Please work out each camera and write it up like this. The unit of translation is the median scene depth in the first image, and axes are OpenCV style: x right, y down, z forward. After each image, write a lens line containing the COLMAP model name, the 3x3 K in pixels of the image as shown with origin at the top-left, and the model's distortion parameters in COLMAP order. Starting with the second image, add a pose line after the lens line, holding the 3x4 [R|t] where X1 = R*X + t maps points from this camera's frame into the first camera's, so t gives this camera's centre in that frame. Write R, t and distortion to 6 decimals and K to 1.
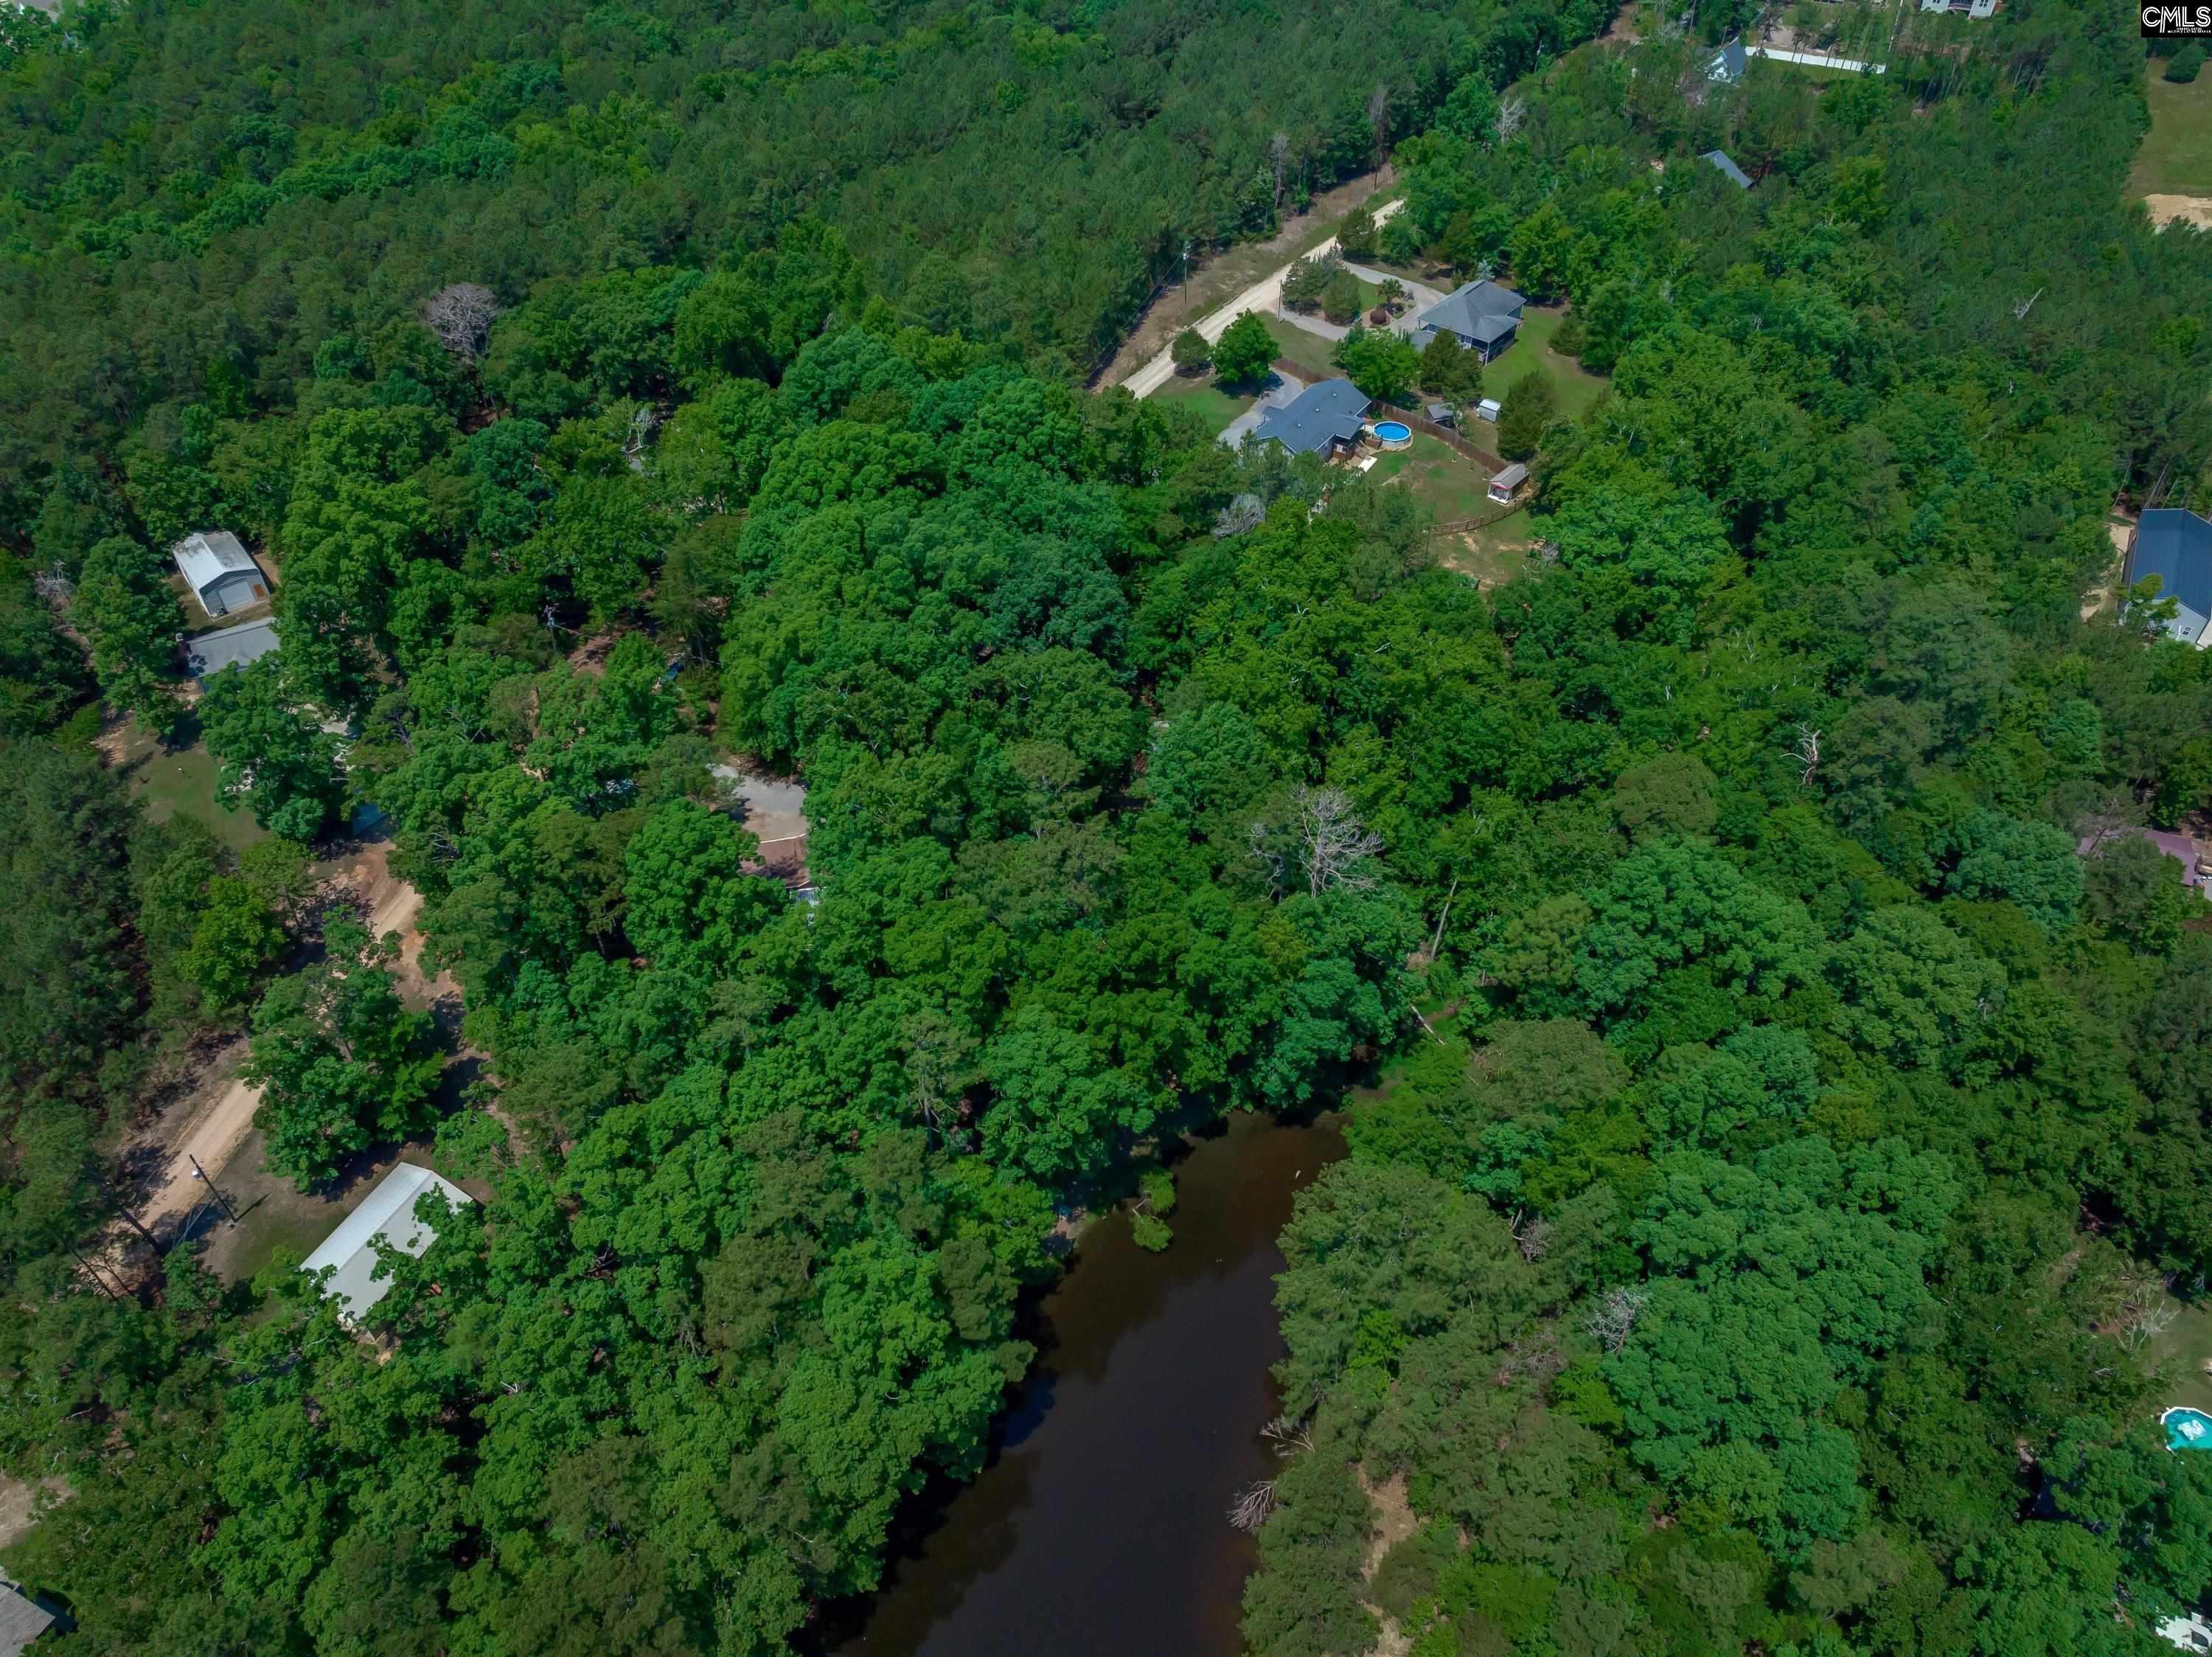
lens RADIAL K [[1523.7, 0, 1106.0], [0, 1523.7, 828.5], [0, 0, 1]] dist [-0.050320, 0.034126]
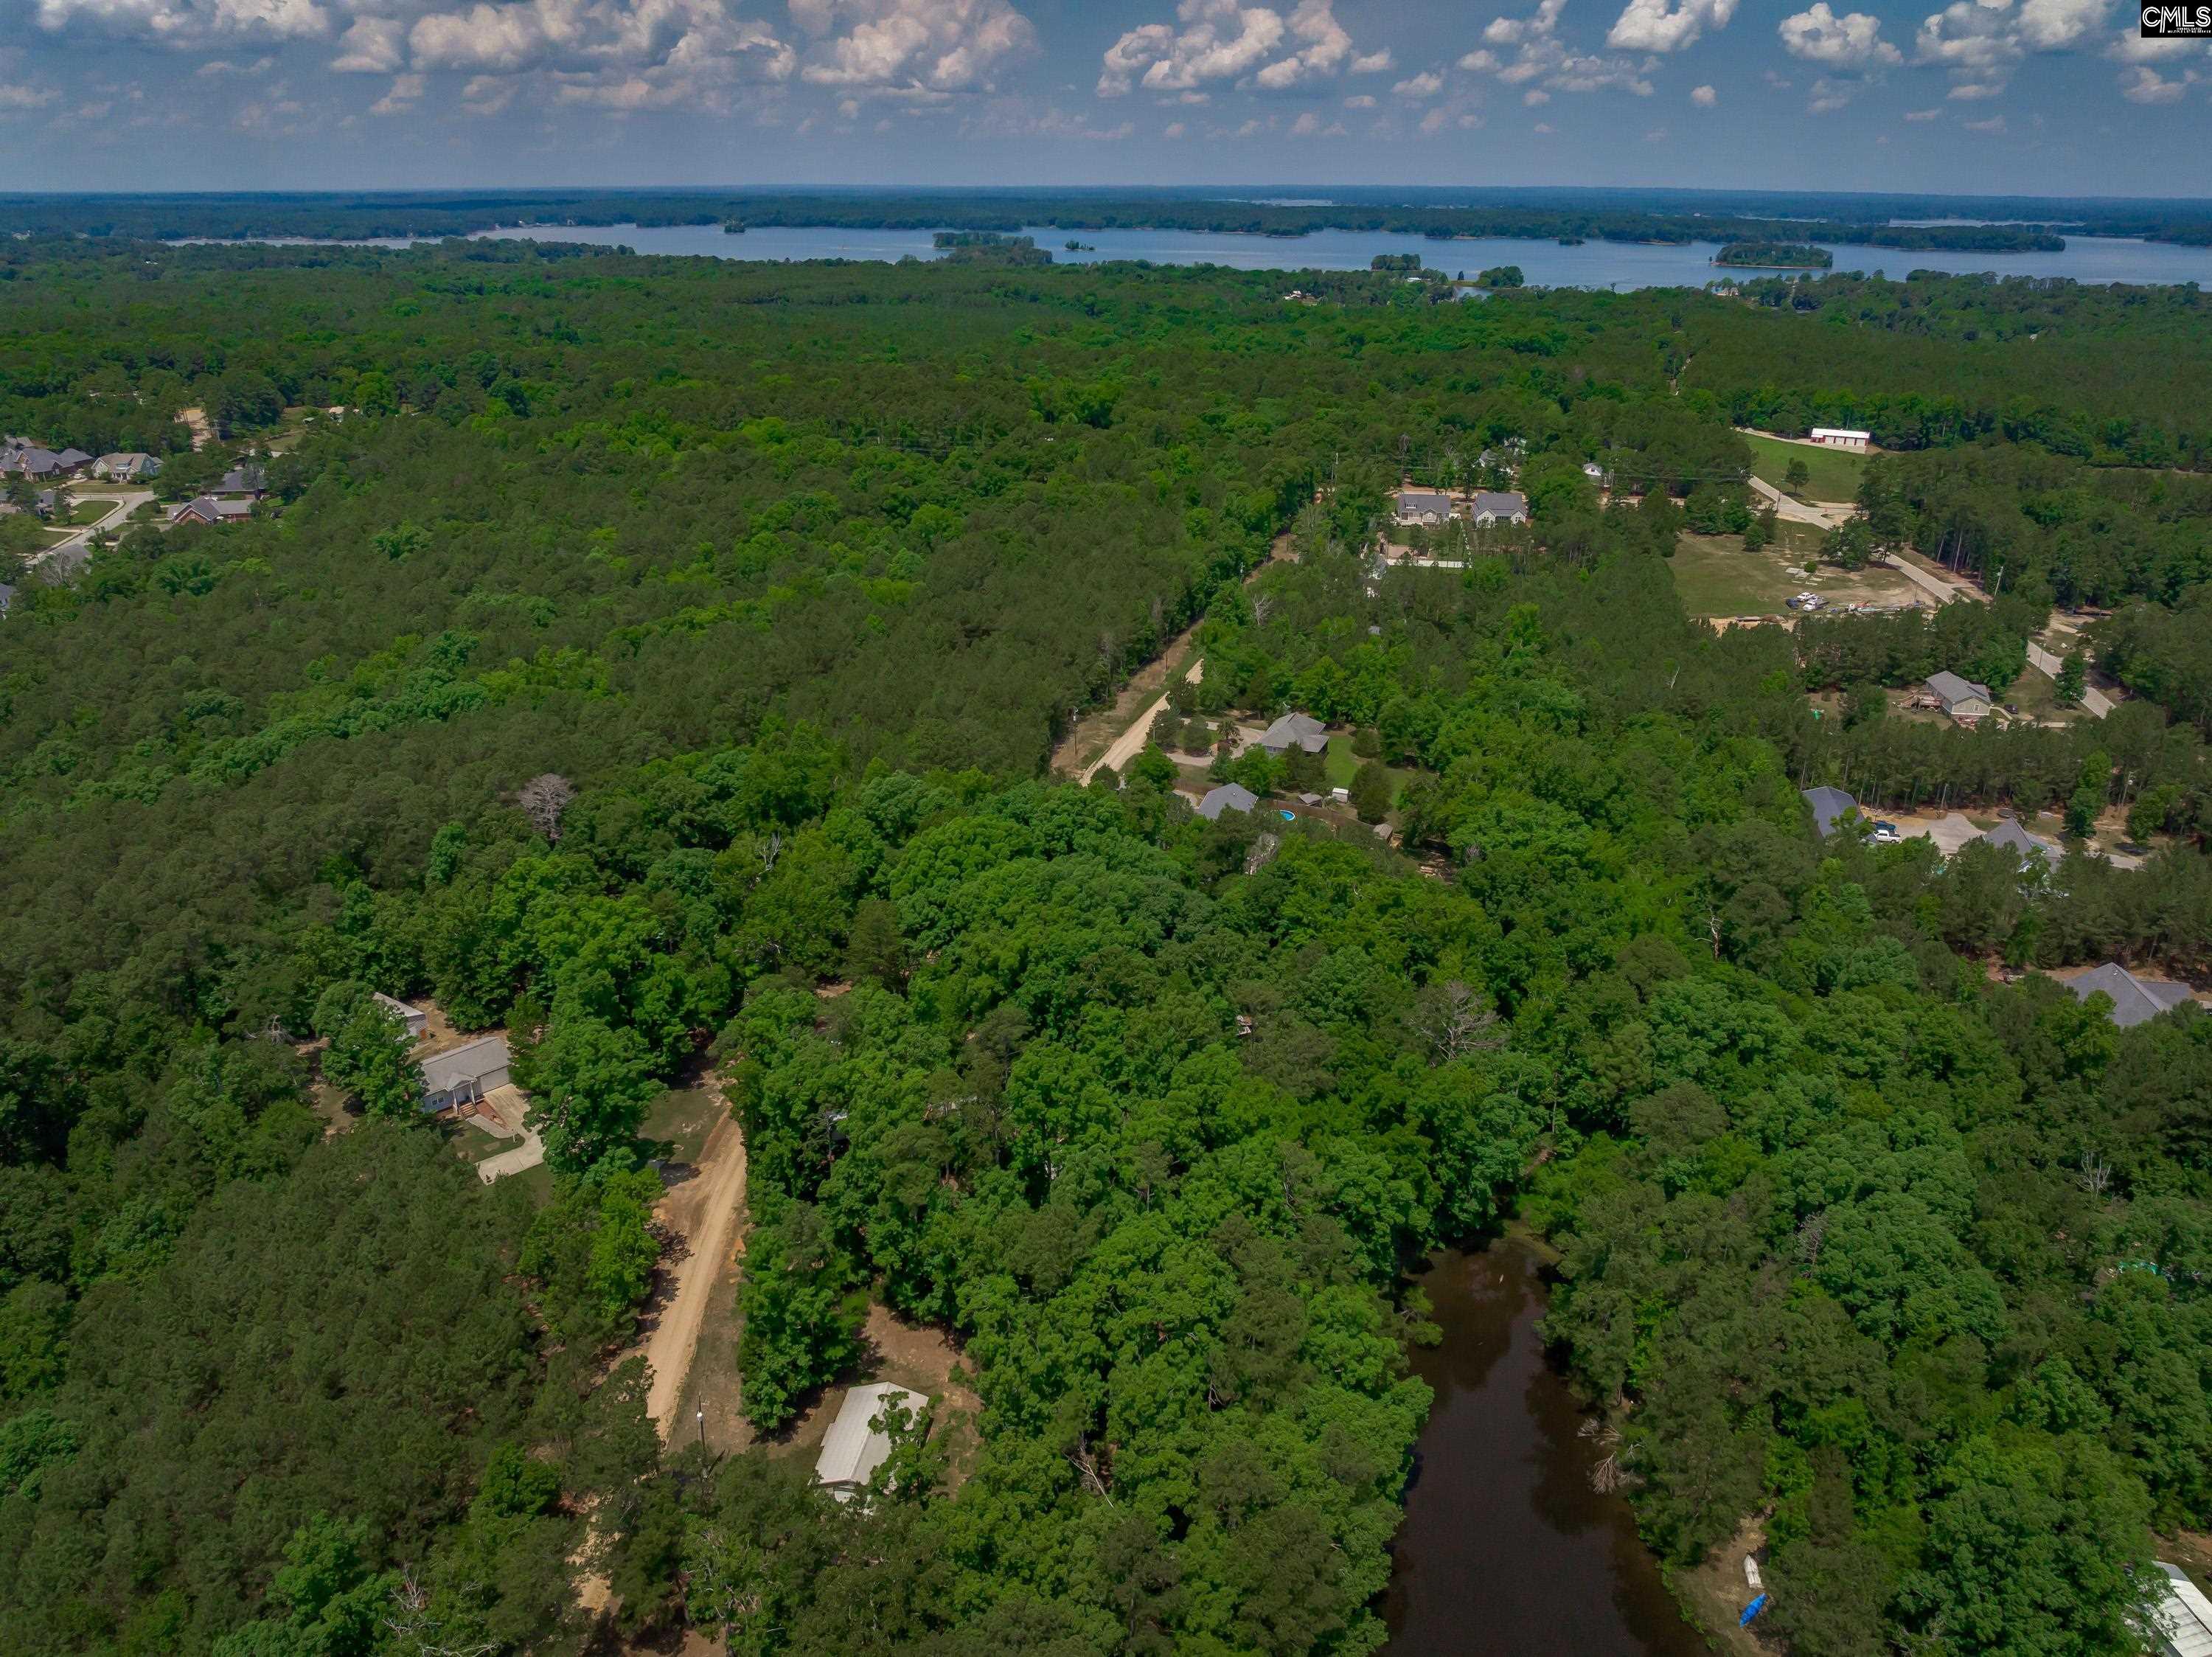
lens RADIAL K [[1523.7, 0, 1106.0], [0, 1523.7, 828.5], [0, 0, 1]] dist [-0.050320, 0.034126]
pose [[0.954159, -0.114350, 0.276597, -0.366742], [0.203733, 0.925136, -0.320337, 0.156648], [-0.219259, 0.362004, 0.906023, -0.167867]]
